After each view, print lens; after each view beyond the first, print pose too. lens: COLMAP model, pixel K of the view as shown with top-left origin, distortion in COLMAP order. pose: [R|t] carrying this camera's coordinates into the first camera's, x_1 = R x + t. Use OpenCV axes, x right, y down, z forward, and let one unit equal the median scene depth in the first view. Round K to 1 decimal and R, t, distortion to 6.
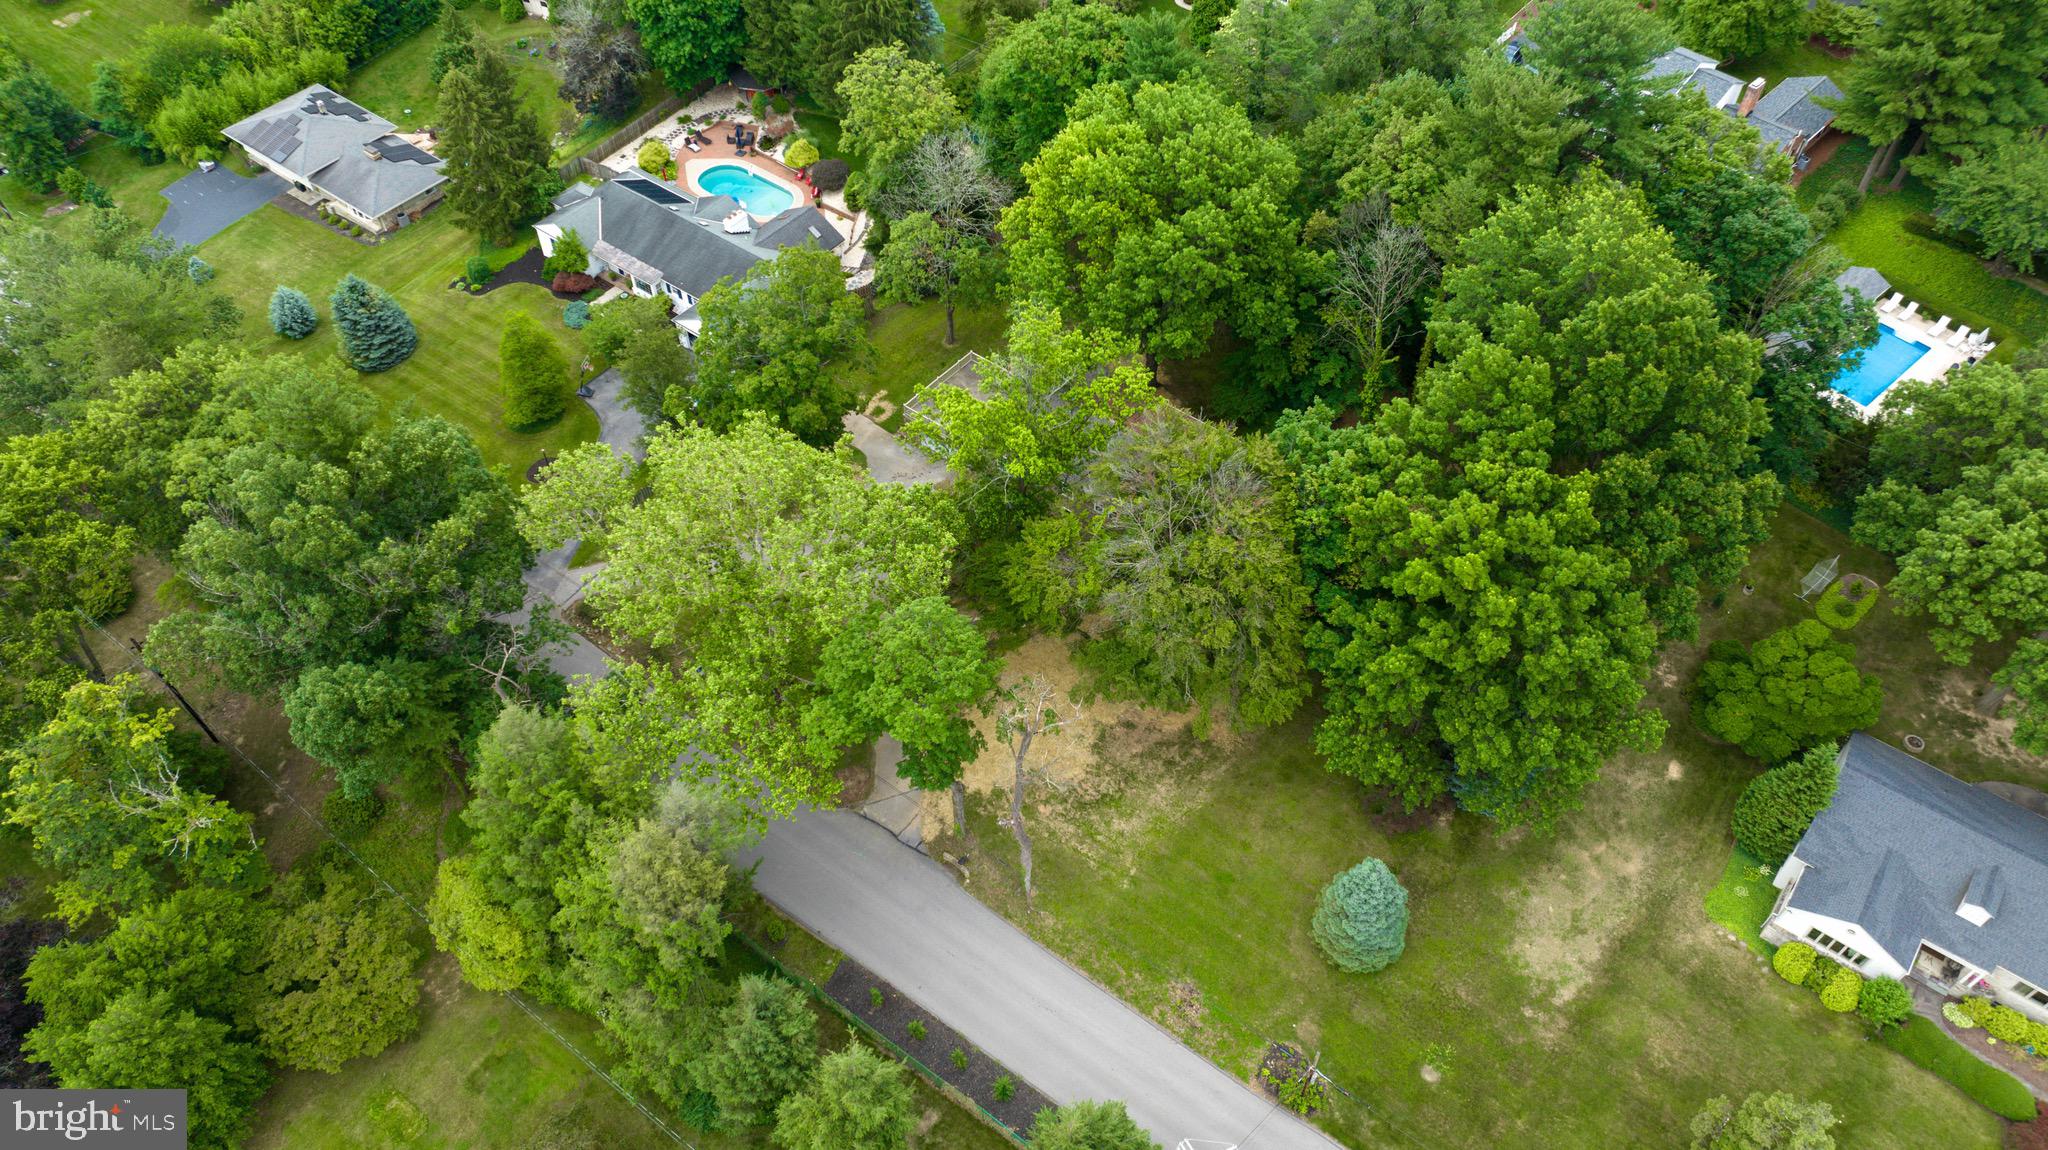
lens RADIAL K [[1433.0, 0, 1023.7], [0, 1433.0, 579.6], [0, 0, 1]] dist [0.026250, -0.120898]
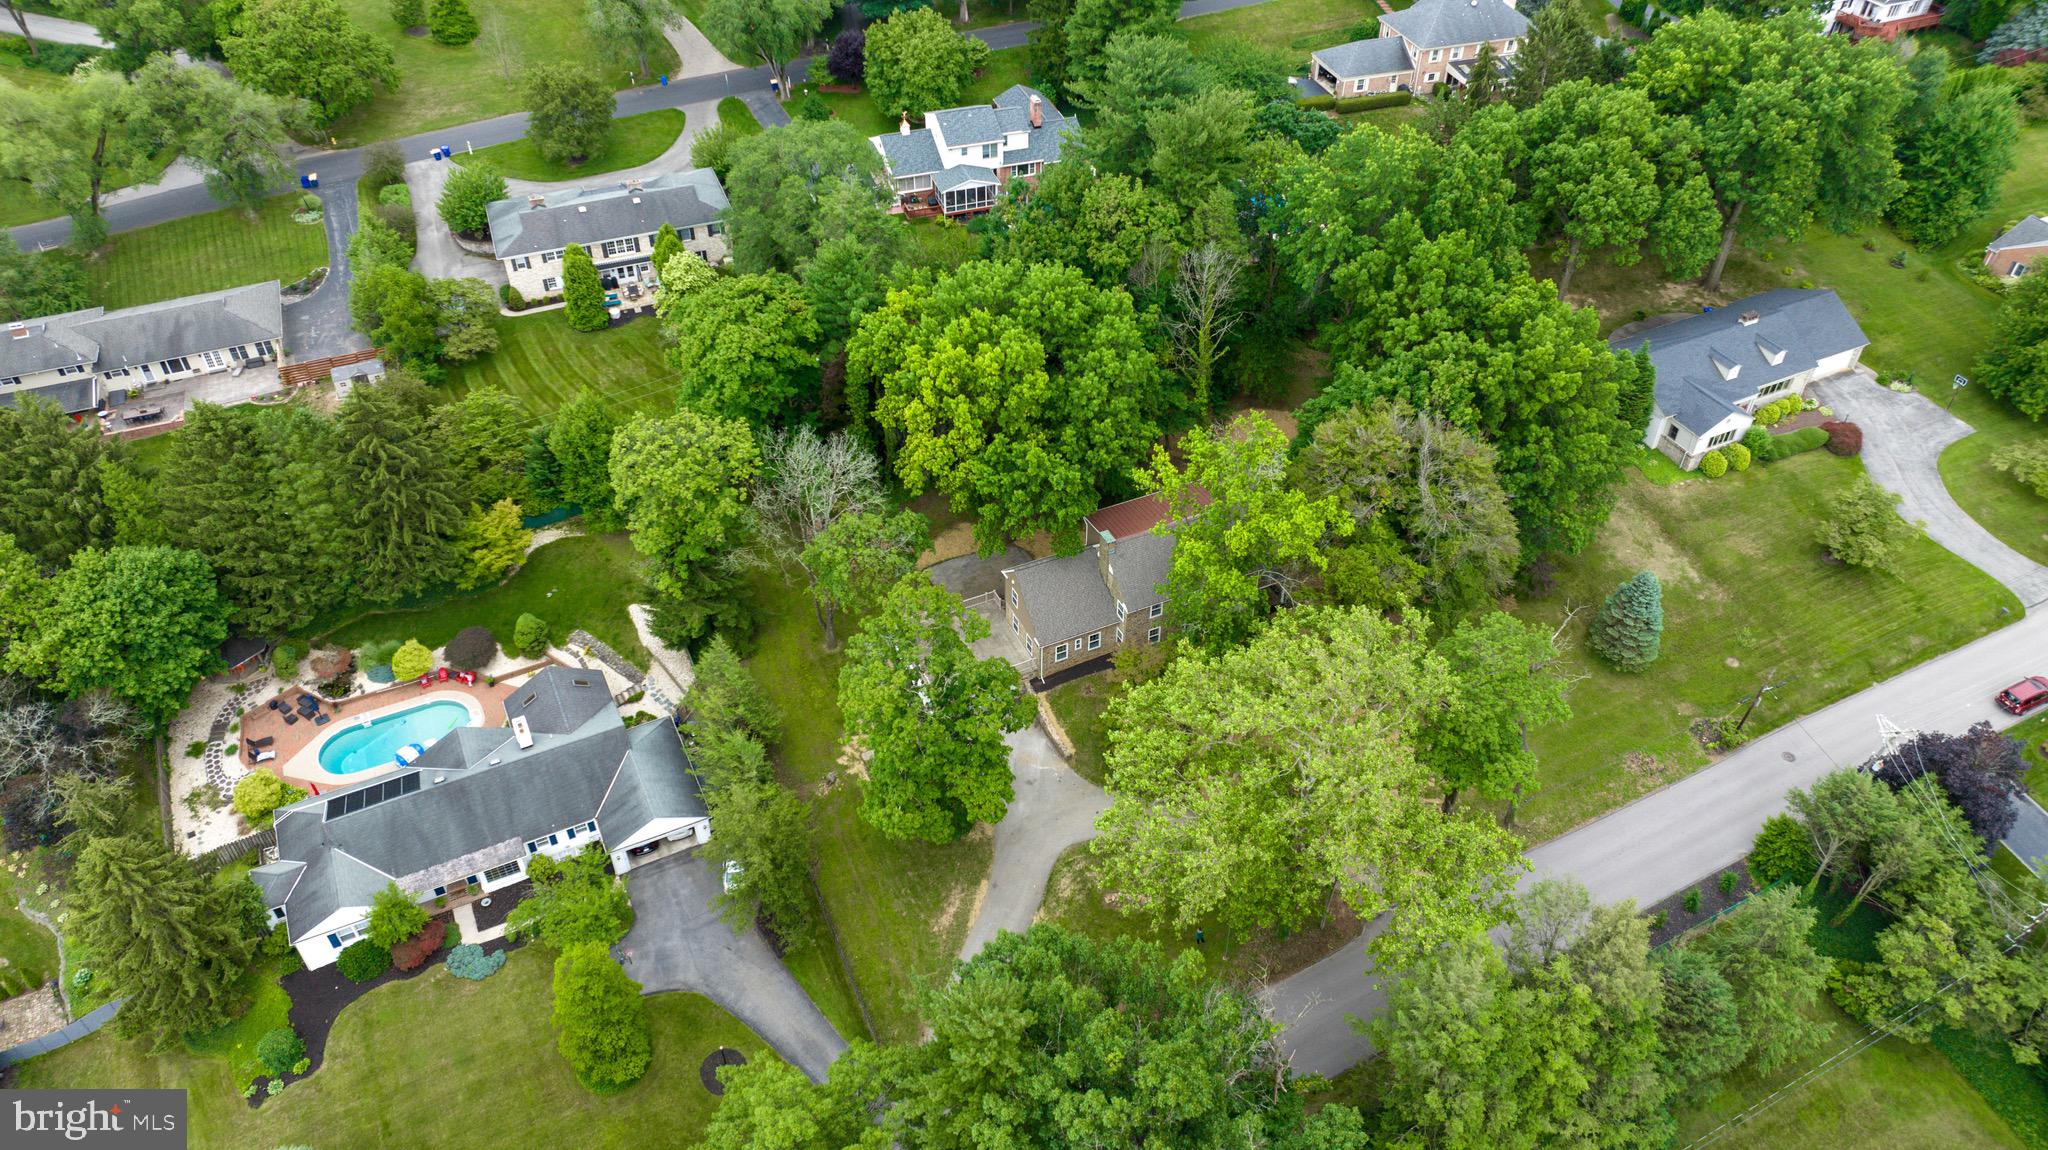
lens RADIAL K [[1441.1, 0, 1024.0], [0, 1441.1, 575.0], [0, 0, 1]] dist [-0.030292, 0.032747]
pose [[0.447779, -0.594021, 0.668306, -0.725432], [0.676556, 0.713769, 0.181123, -0.348198], [-0.584607, 0.371044, 0.721499, 0.295170]]
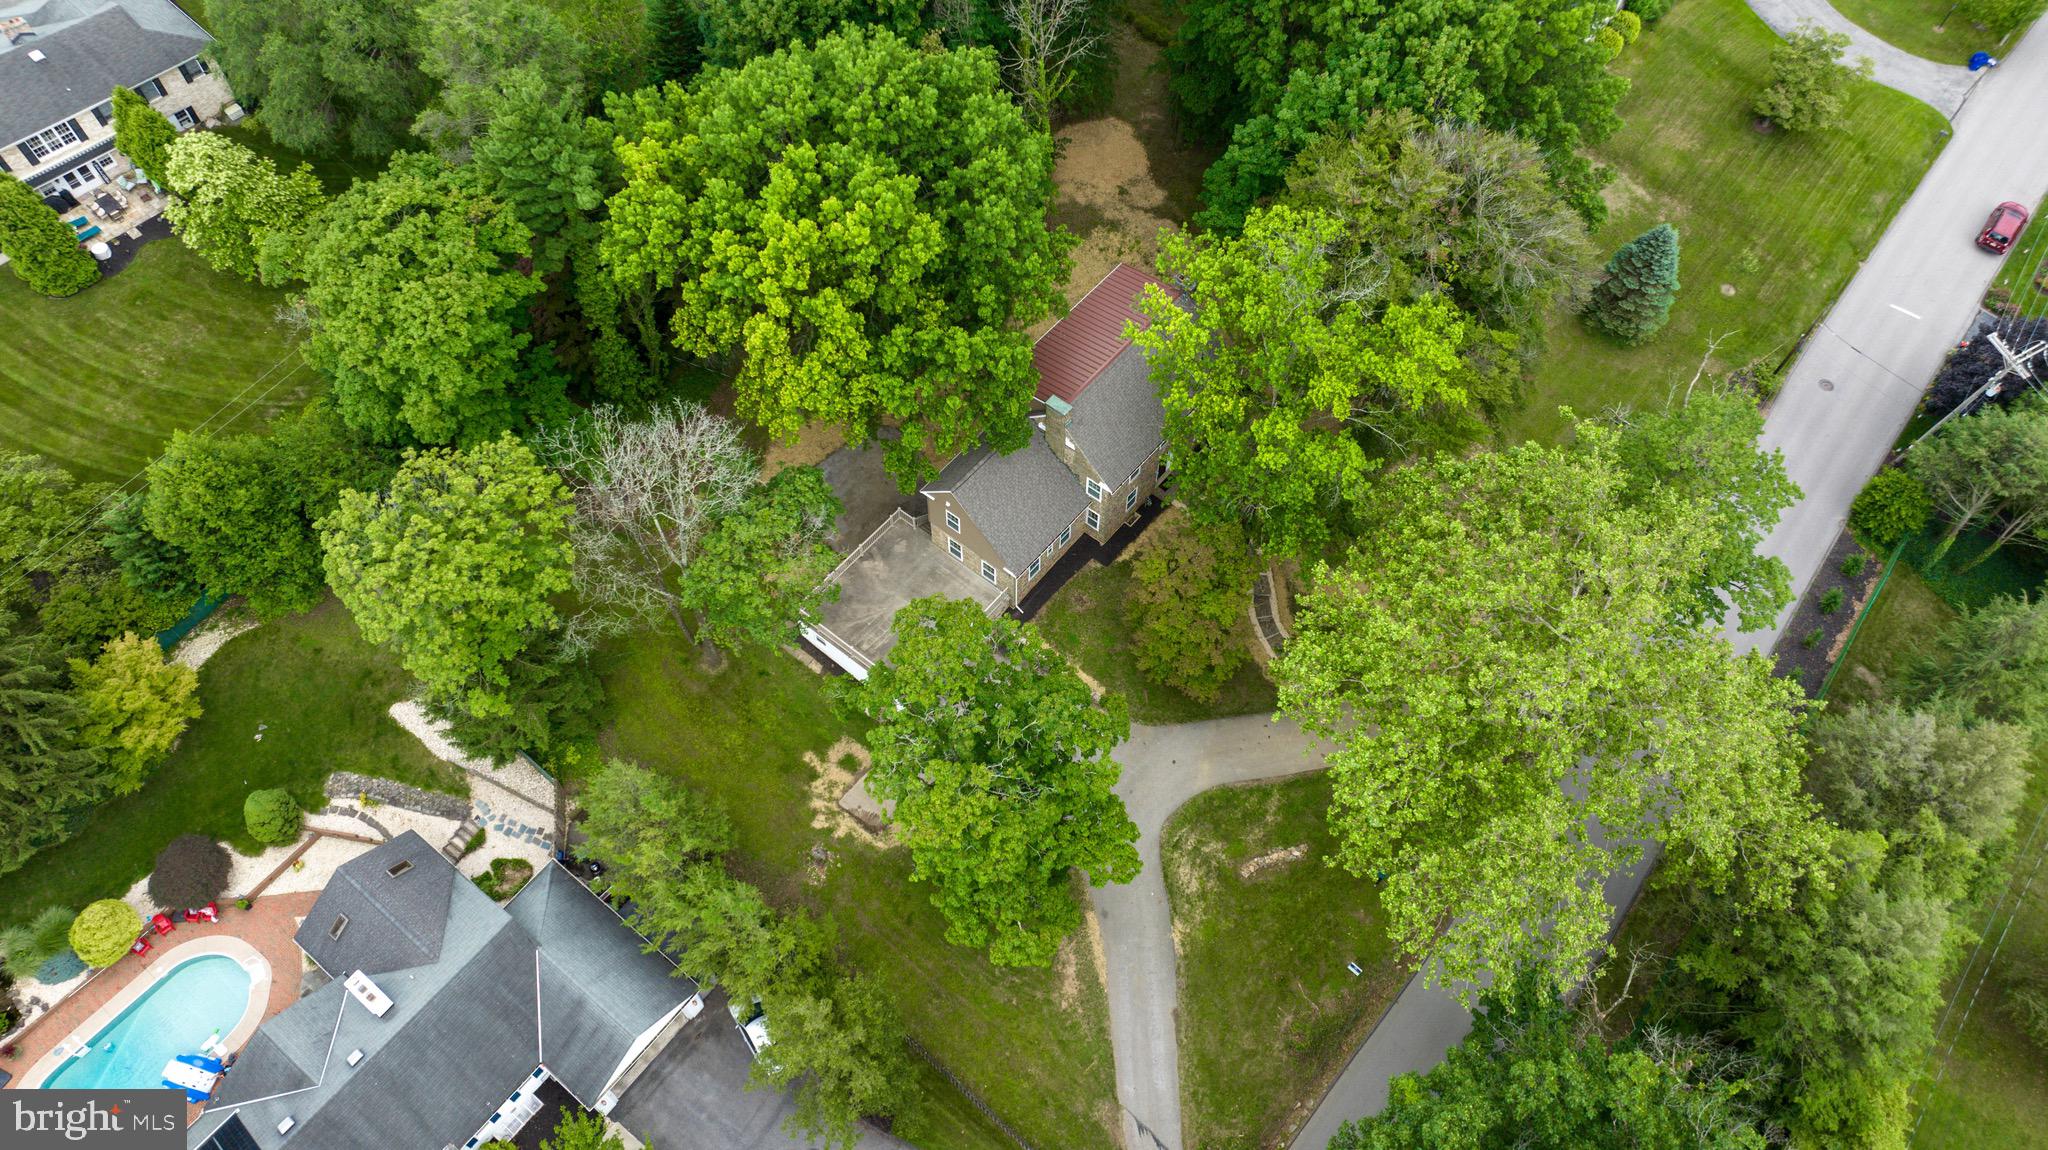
lens RADIAL K [[1448.6, 0, 1030.2], [0, 1448.6, 576.2], [0, 0, 1]] dist [-0.066749, 0.088021]
pose [[0.010590, -0.843384, 0.537208, -0.456461], [0.749649, 0.362233, 0.553907, -0.538123], [-0.661751, 0.396851, 0.636078, 0.577076]]
